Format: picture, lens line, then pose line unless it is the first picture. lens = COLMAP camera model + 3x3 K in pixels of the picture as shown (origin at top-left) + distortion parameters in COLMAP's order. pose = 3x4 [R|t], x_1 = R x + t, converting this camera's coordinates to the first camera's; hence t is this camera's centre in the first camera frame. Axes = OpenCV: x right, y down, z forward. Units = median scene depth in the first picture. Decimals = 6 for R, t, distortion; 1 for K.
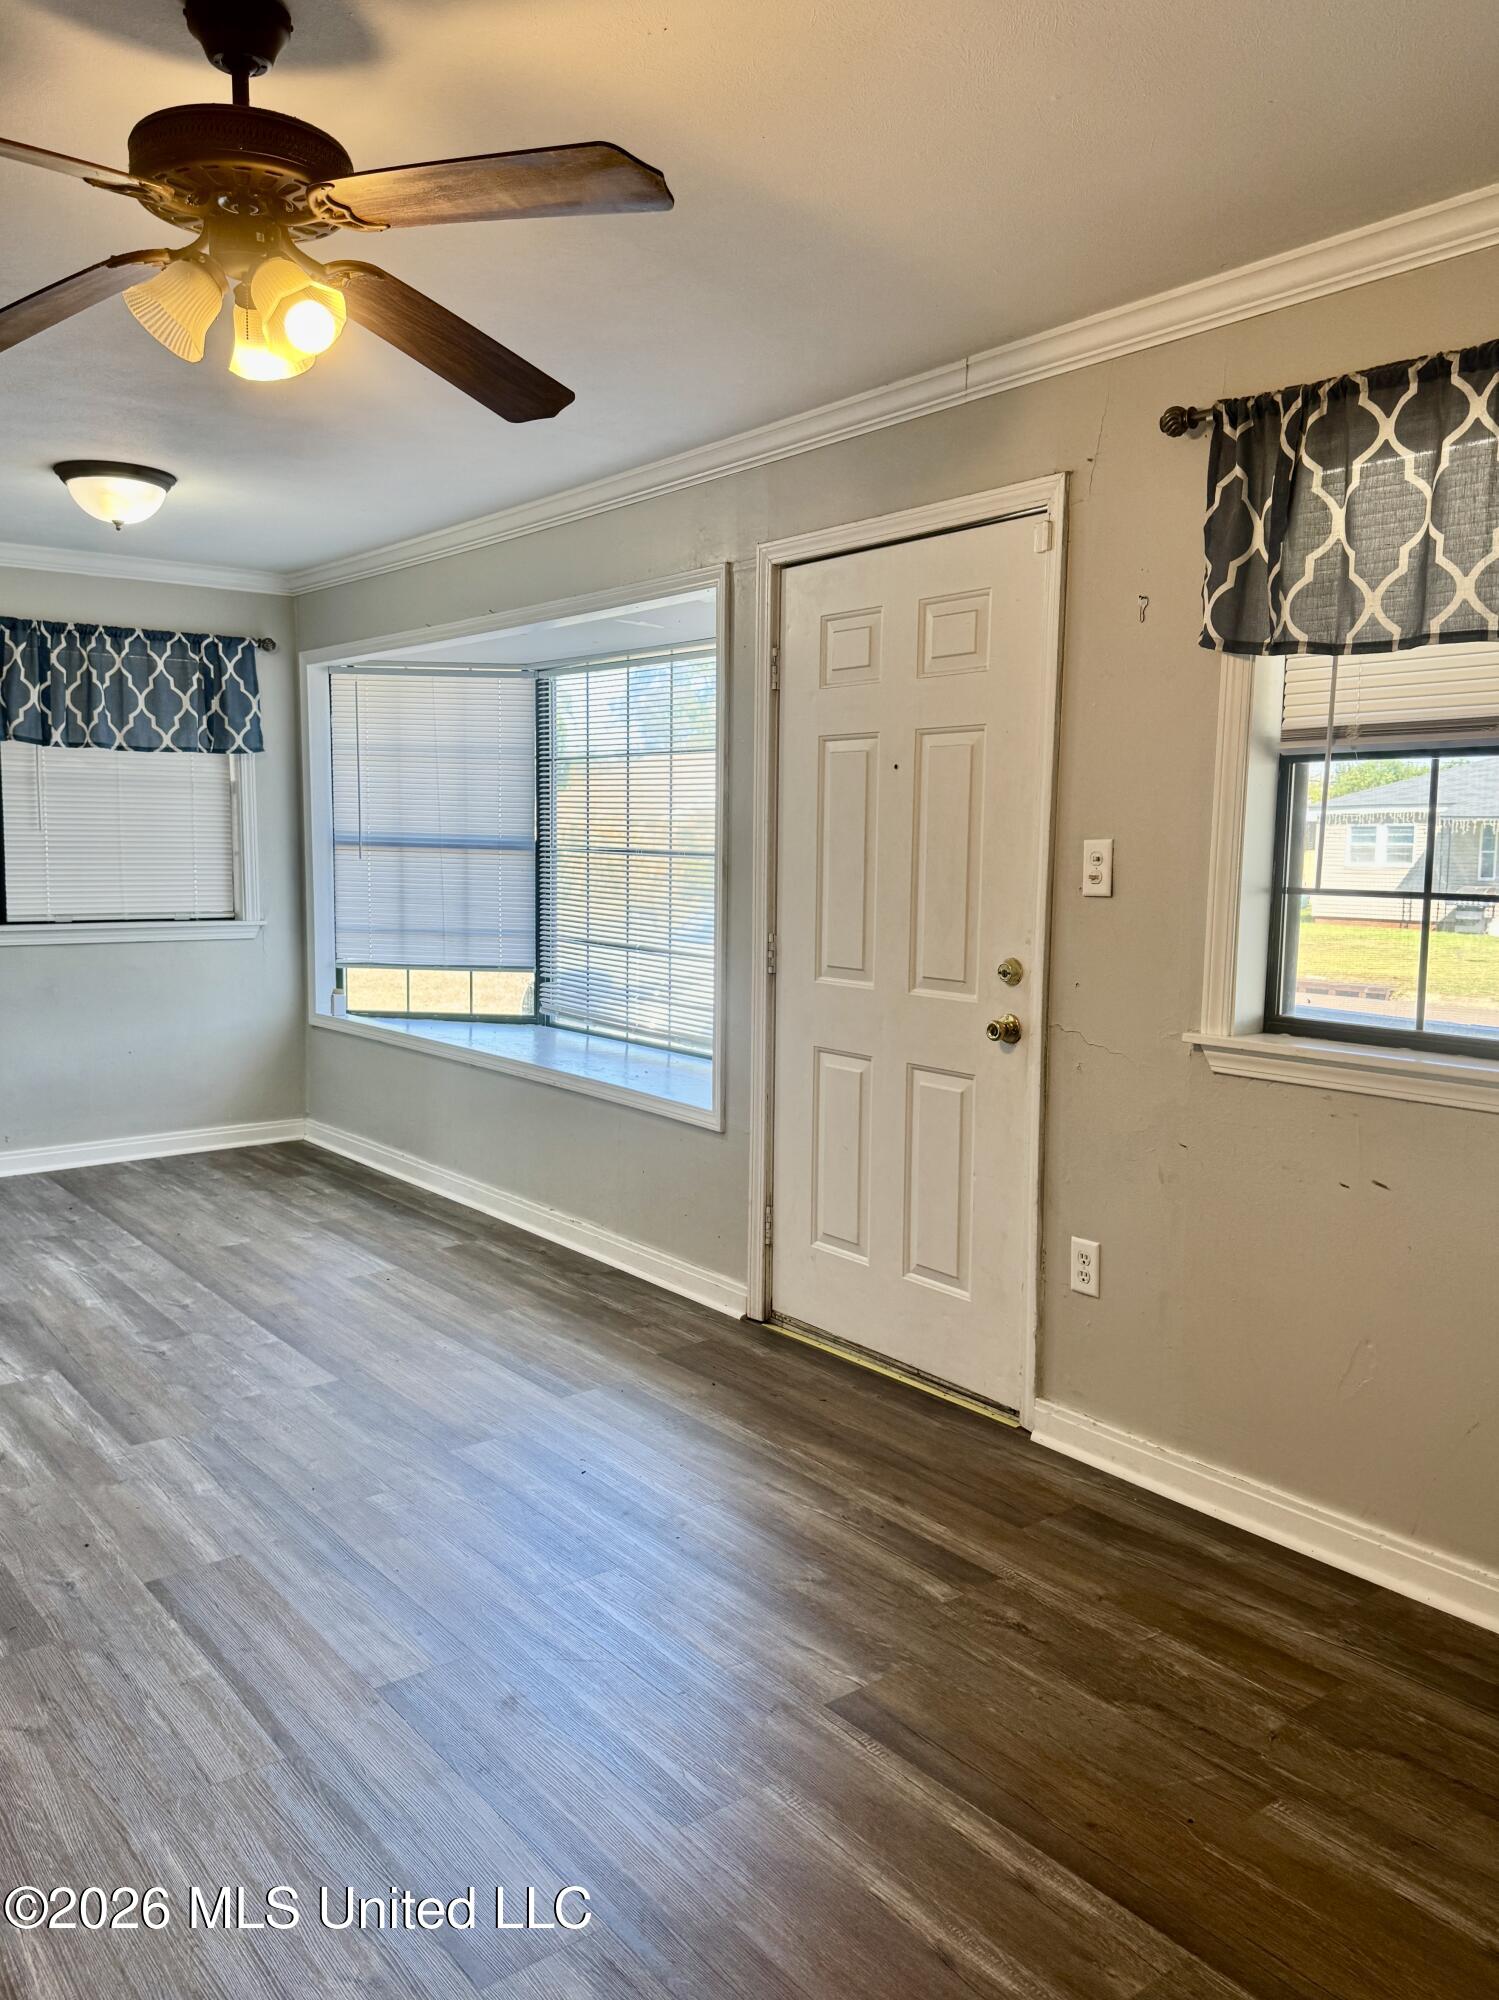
lens RADIAL K [[1541.0, 0, 733.9], [0, 1541.0, 1003.1], [0, 0, 1]] dist [0.103070, -0.078237]
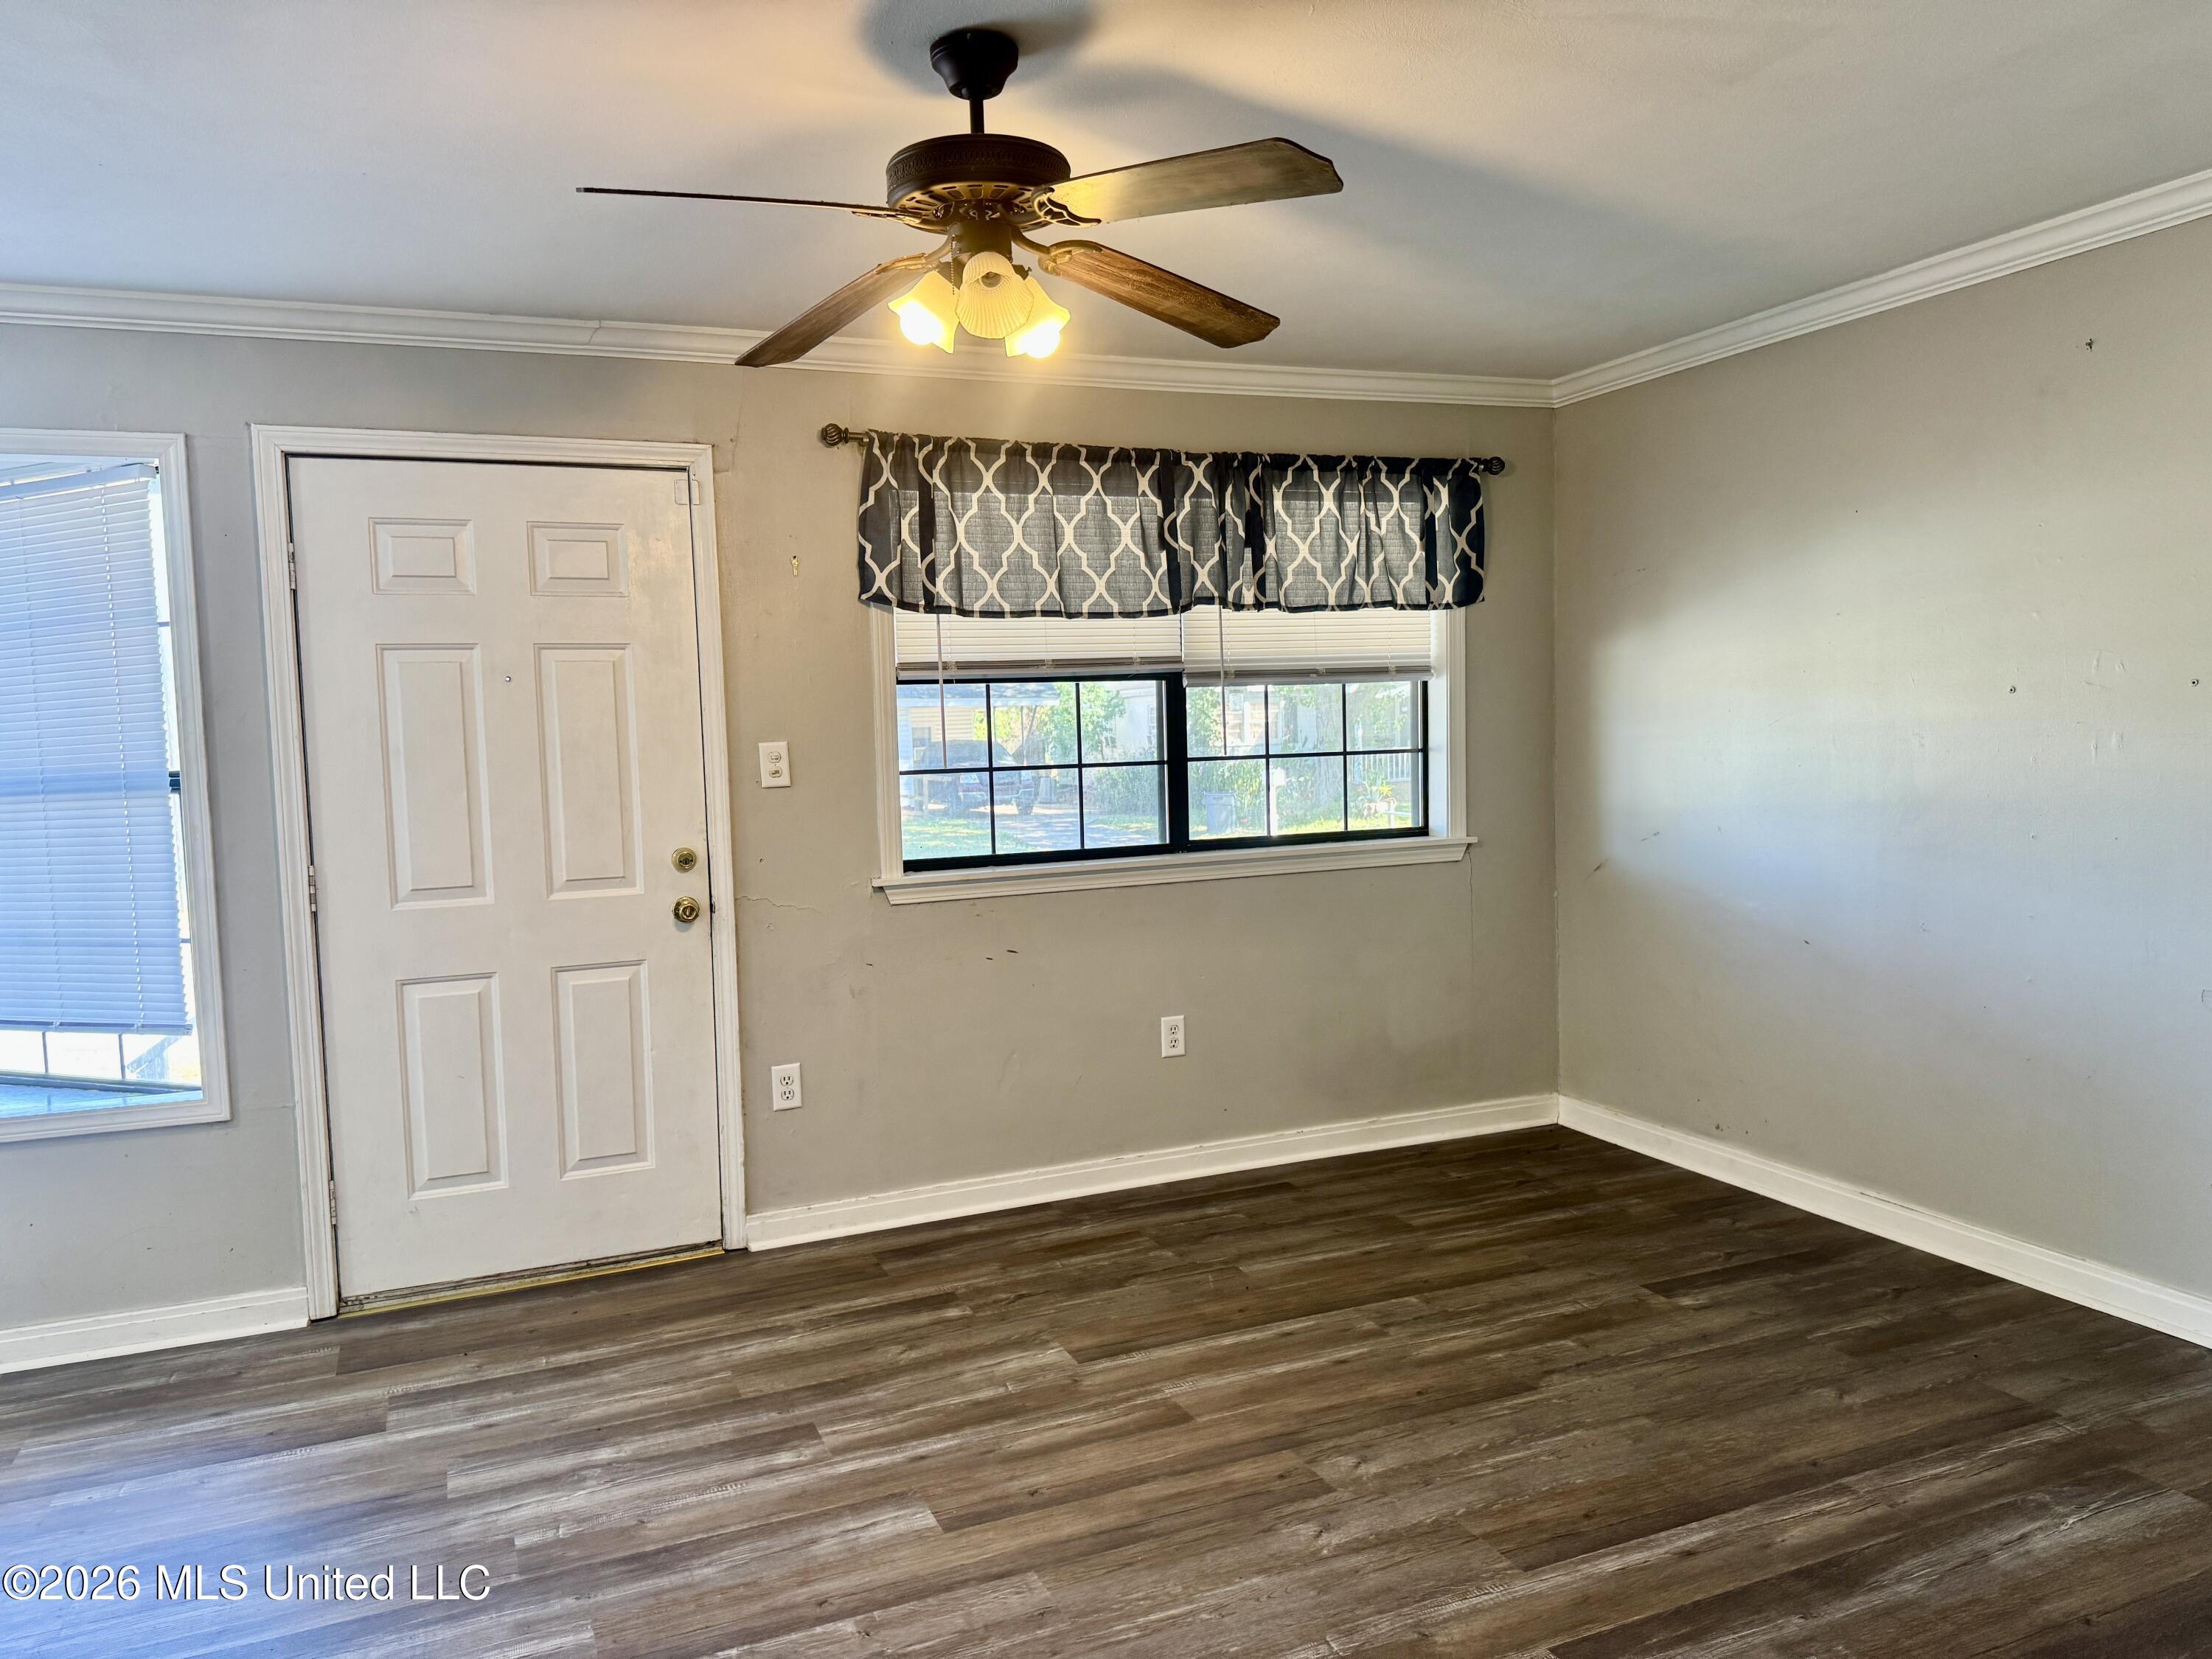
lens RADIAL K [[1554.9, 0, 1105.8], [0, 1554.9, 826.8], [0, 0, 1]] dist [0.034248, -0.043546]
pose [[0.252684, -0.087396, 0.963594, -0.718406], [0.135135, 0.989338, 0.054294, -0.054990], [-0.958065, 0.116496, 0.261800, 0.334230]]
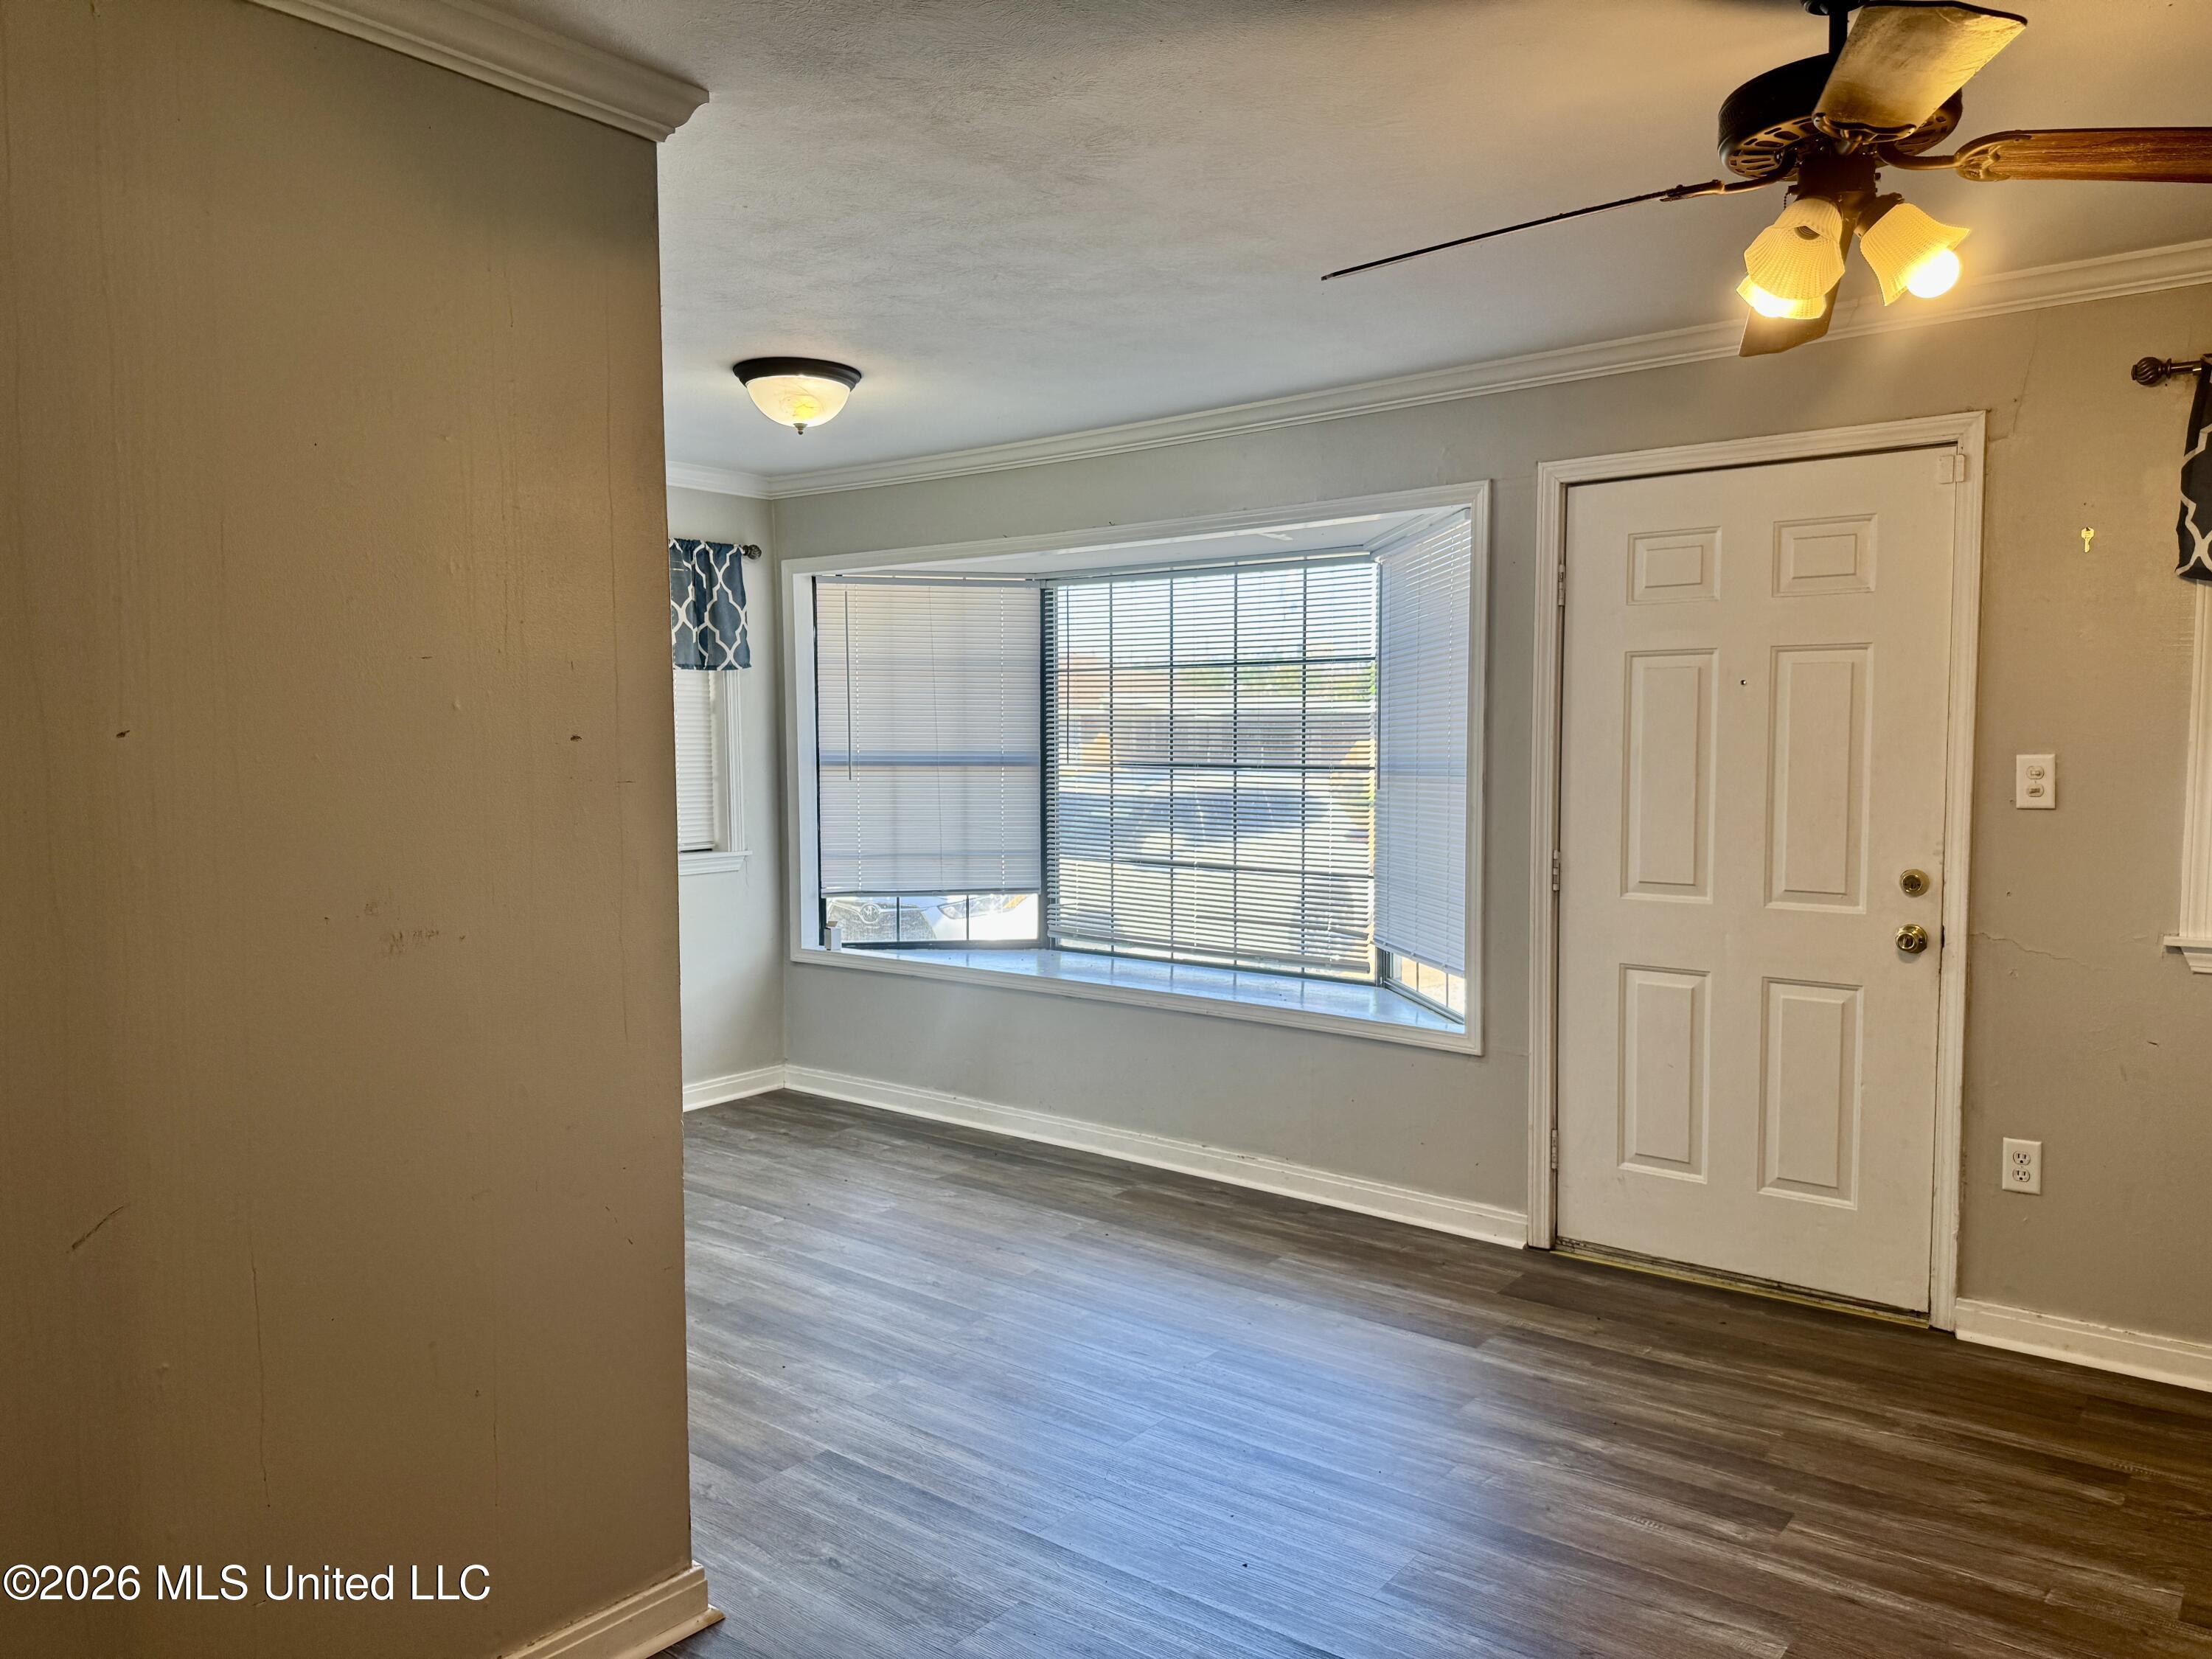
lens RADIAL K [[1554.9, 0, 1101.3], [0, 1554.9, 844.4], [0, 0, 1]] dist [0.034248, -0.043546]
pose [[0.972217, -0.034762, 0.231484, -0.493086], [0.042760, 0.998646, -0.029622, -0.032381], [-0.230141, 0.038697, 0.972388, 0.096366]]
